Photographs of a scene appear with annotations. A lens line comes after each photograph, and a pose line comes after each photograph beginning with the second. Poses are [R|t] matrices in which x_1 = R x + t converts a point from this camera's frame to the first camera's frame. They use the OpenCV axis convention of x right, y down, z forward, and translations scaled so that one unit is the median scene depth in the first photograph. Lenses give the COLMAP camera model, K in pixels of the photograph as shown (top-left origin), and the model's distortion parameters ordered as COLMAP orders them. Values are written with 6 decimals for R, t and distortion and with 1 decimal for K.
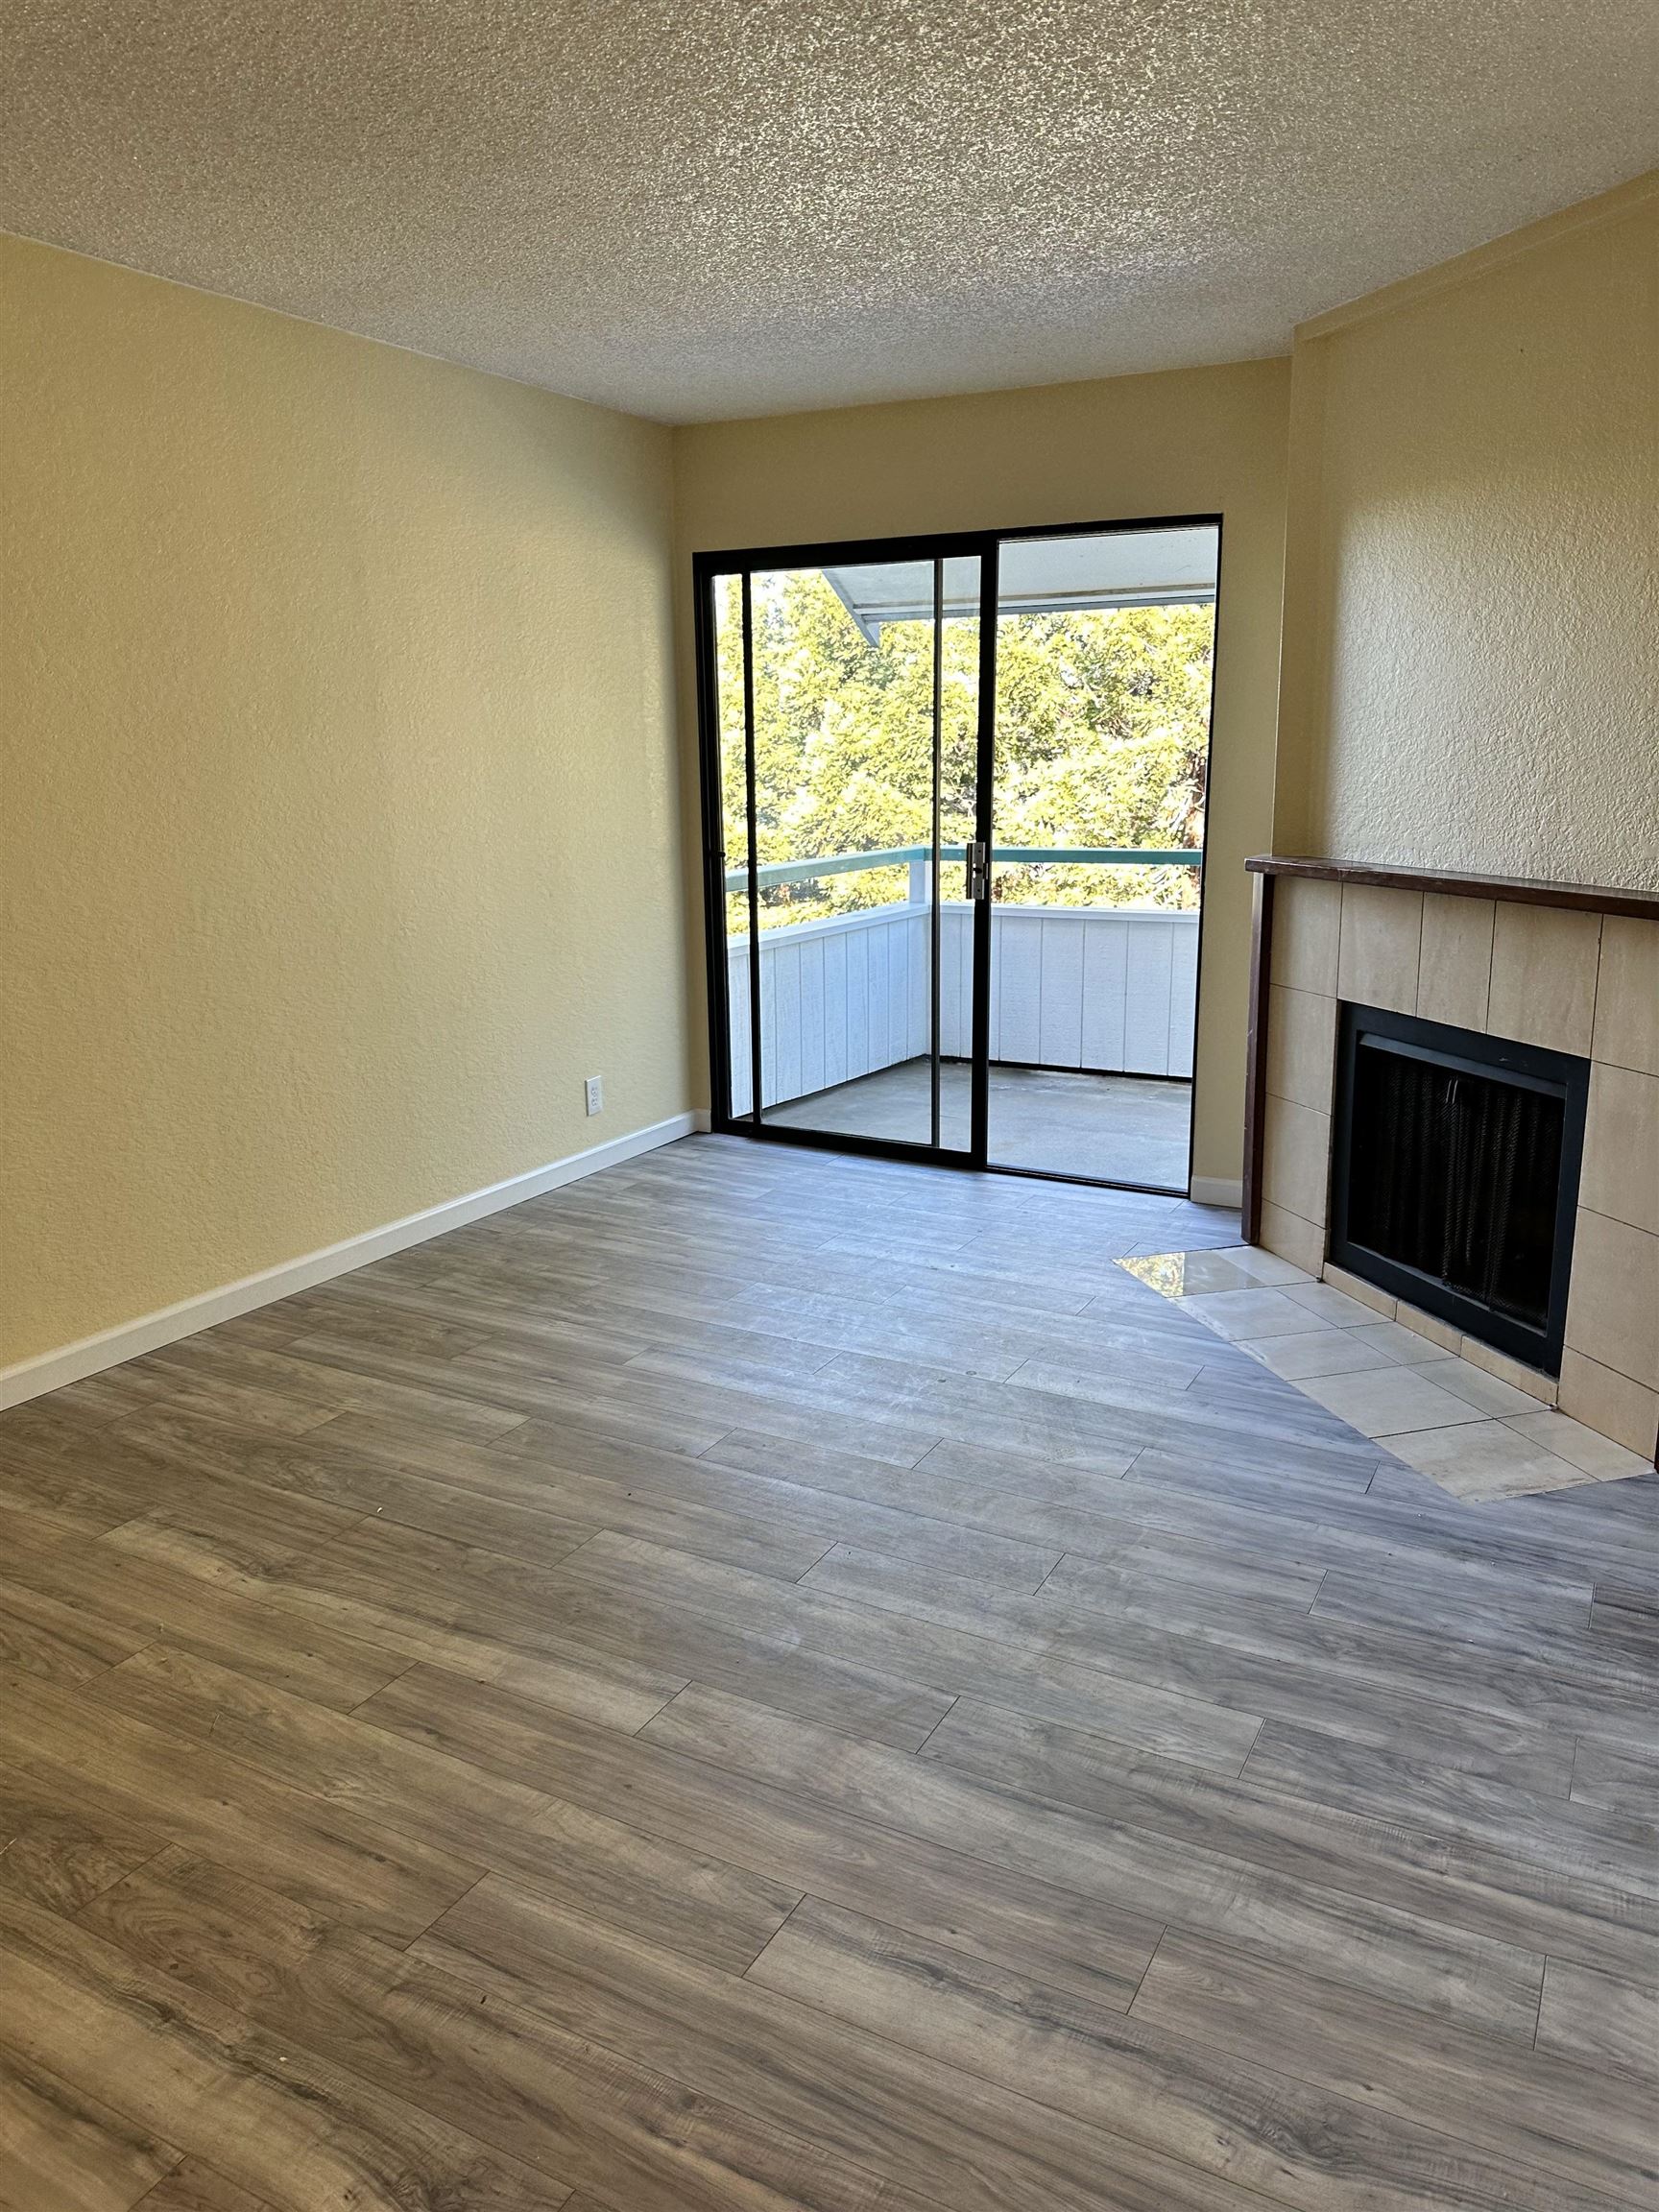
lens RADIAL K [[1558.3, 0, 824.0], [0, 1558.3, 1086.0], [0, 0, 1]] dist [0.038883, -0.043937]
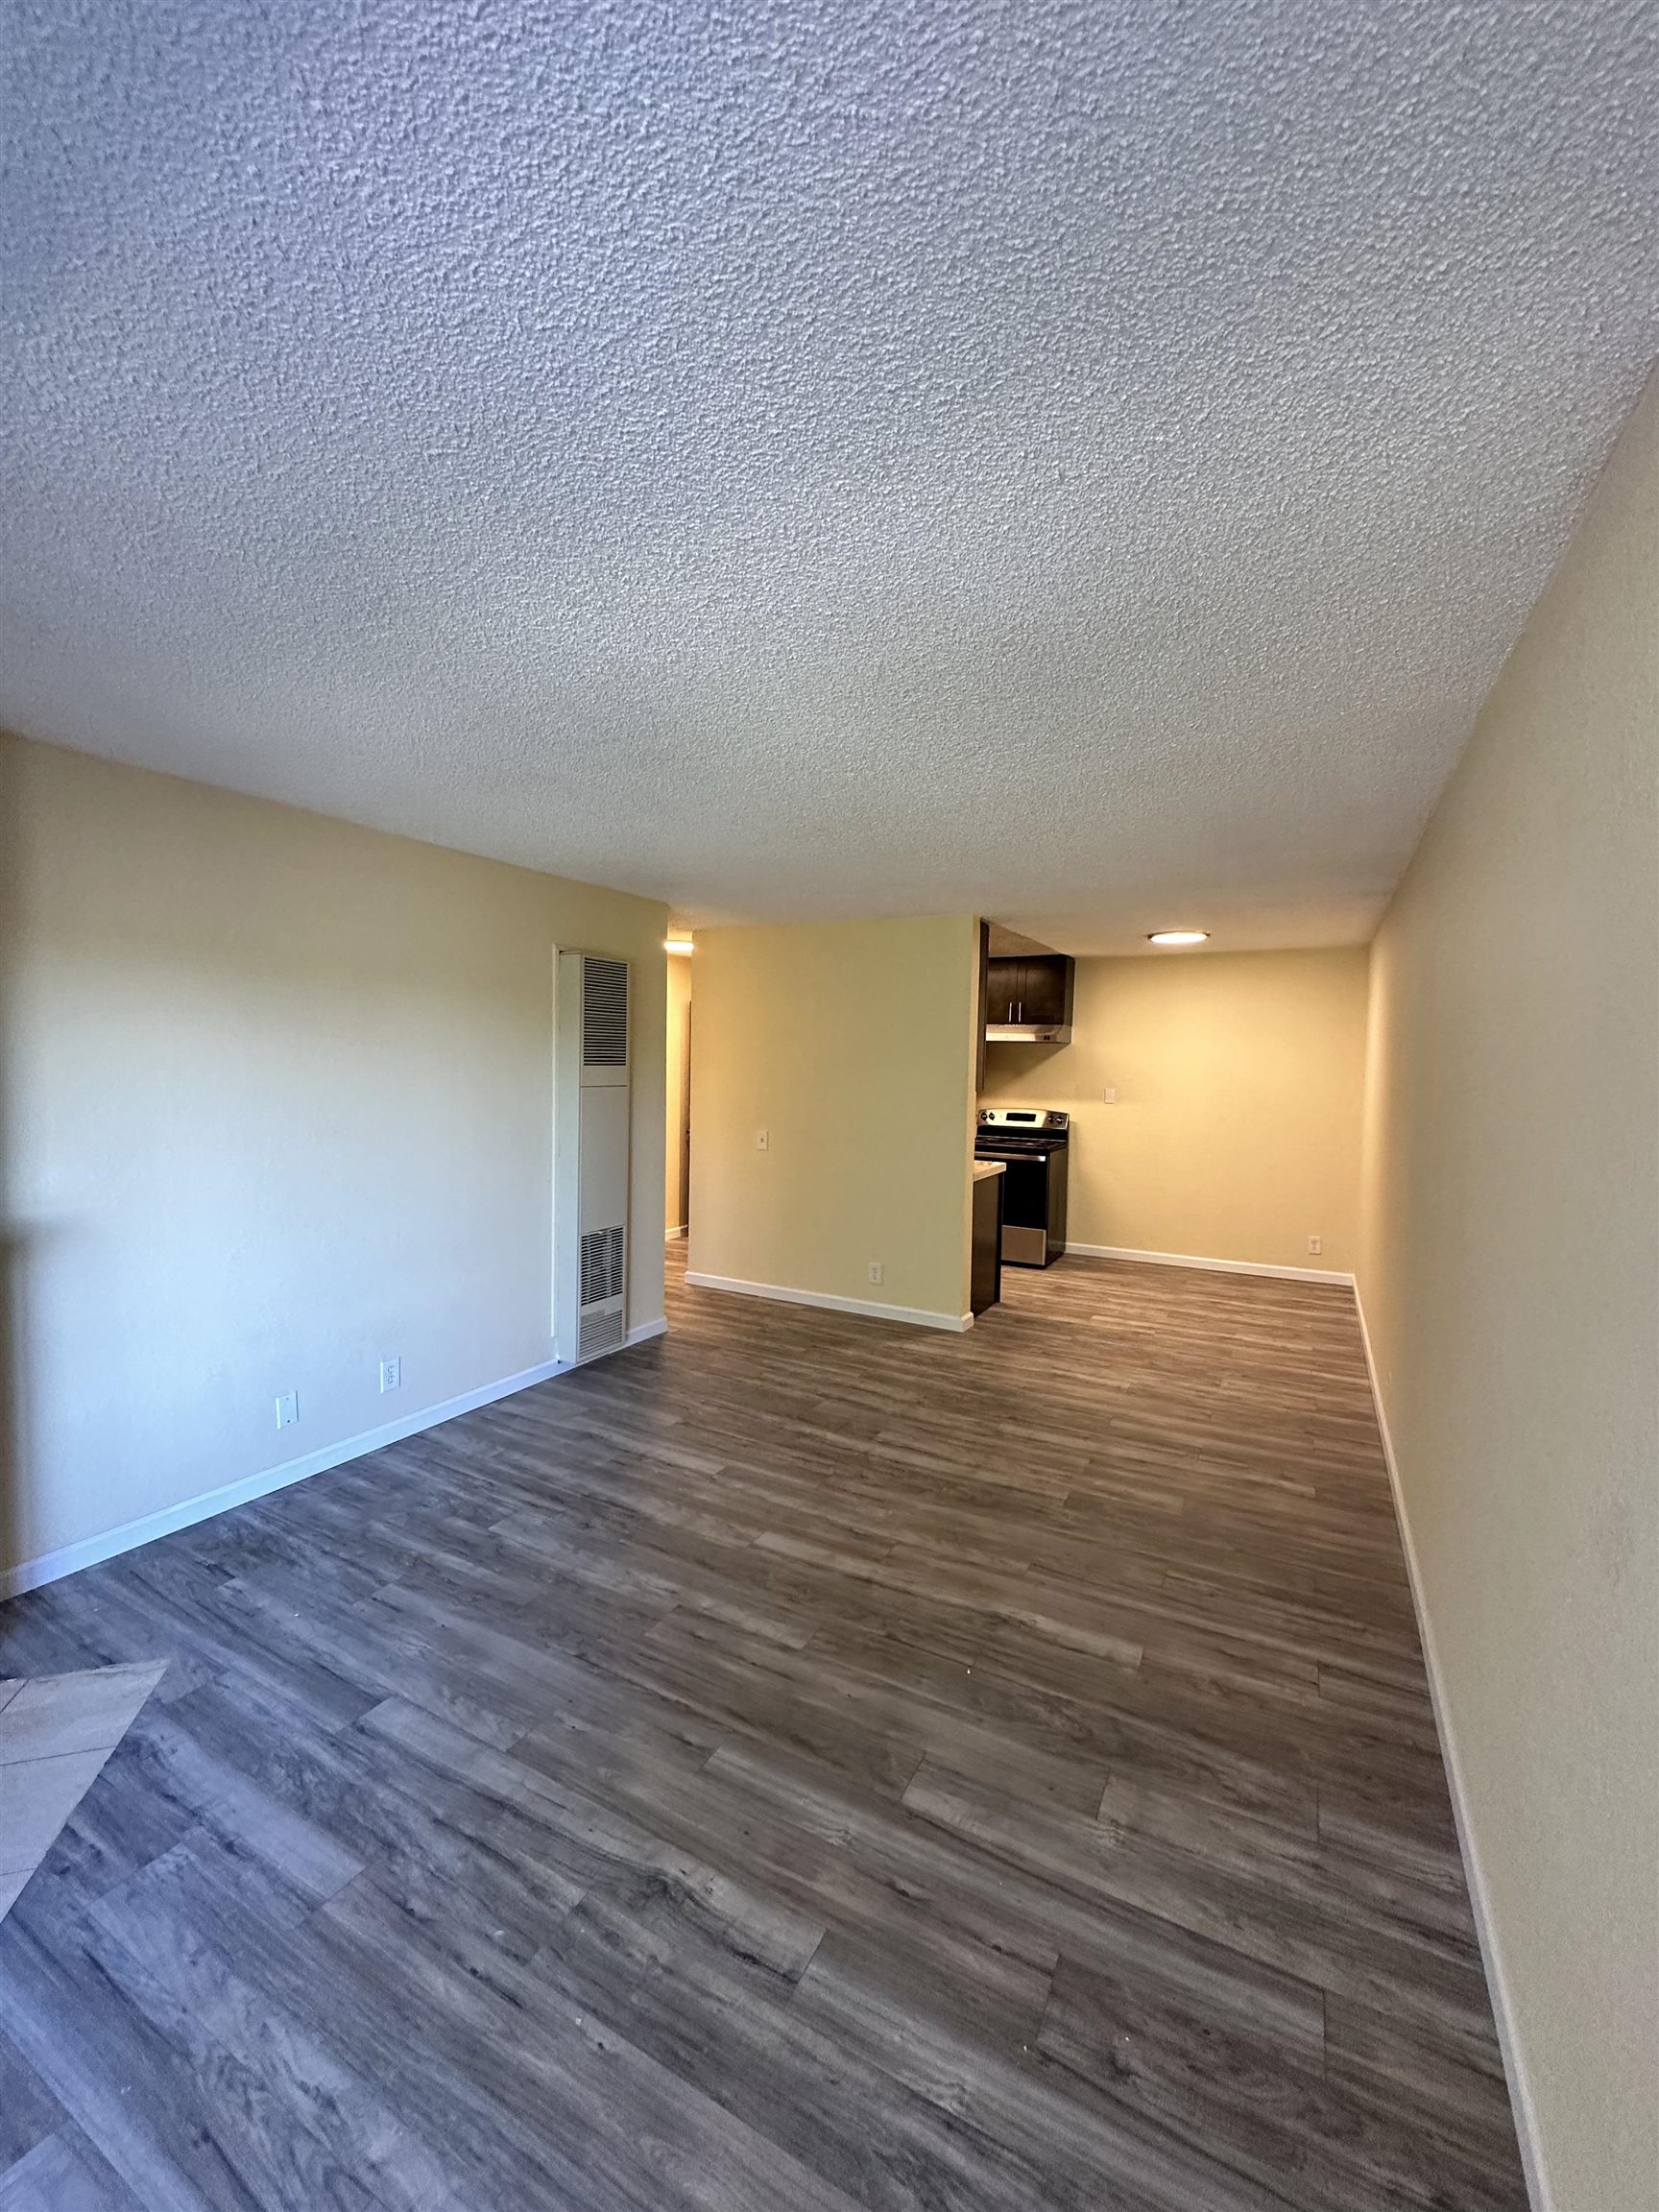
lens RADIAL K [[883.2, 0, 832.8], [0, 883.2, 1107.8], [0, 0, 1]] dist [-0.001975, 0.000680]
pose [[-0.999909, -0.008843, -0.010179, -0.144916], [-0.011246, 0.963419, 0.267762, -0.384545], [0.007438, 0.267852, -0.963431, 1.518548]]
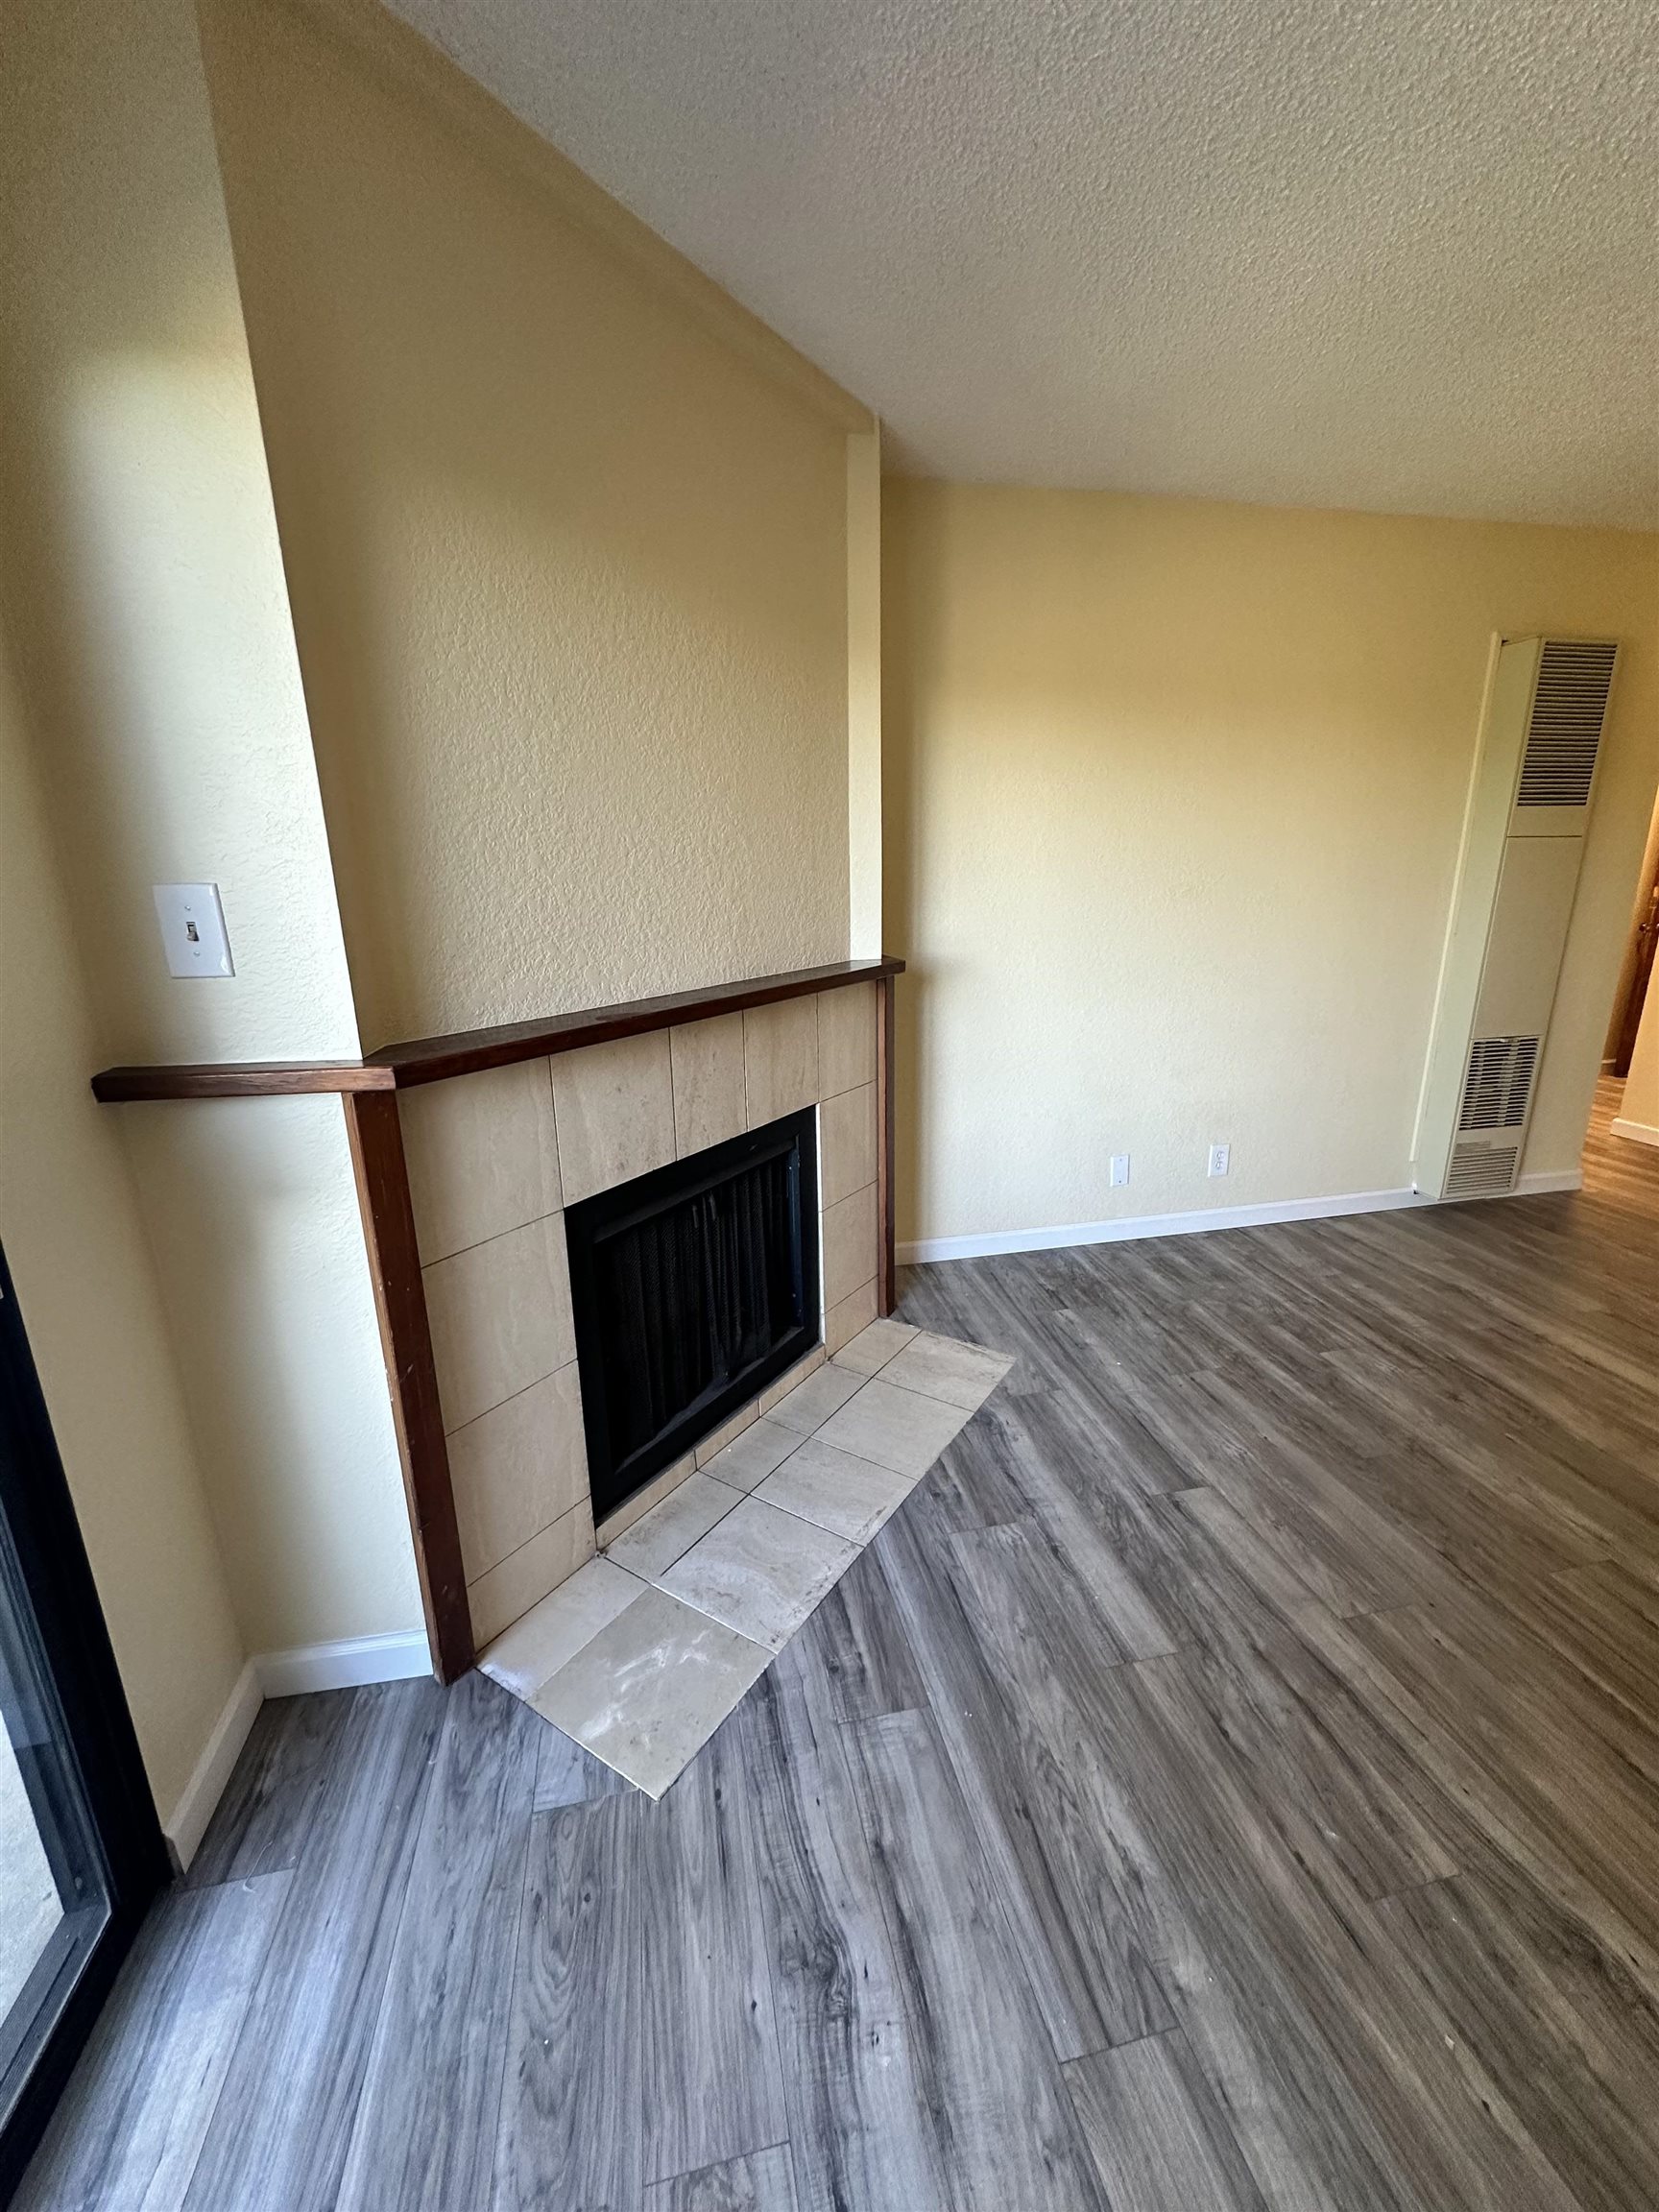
lens RADIAL K [[883.2, 0, 832.2], [0, 883.2, 1106.3], [0, 0, 1]] dist [-0.001975, 0.000680]
pose [[-0.657843, -0.173044, 0.733006, -0.051077], [0.185827, 0.905866, 0.380624, -0.292255], [-0.729870, 0.386603, -0.563762, 1.424045]]
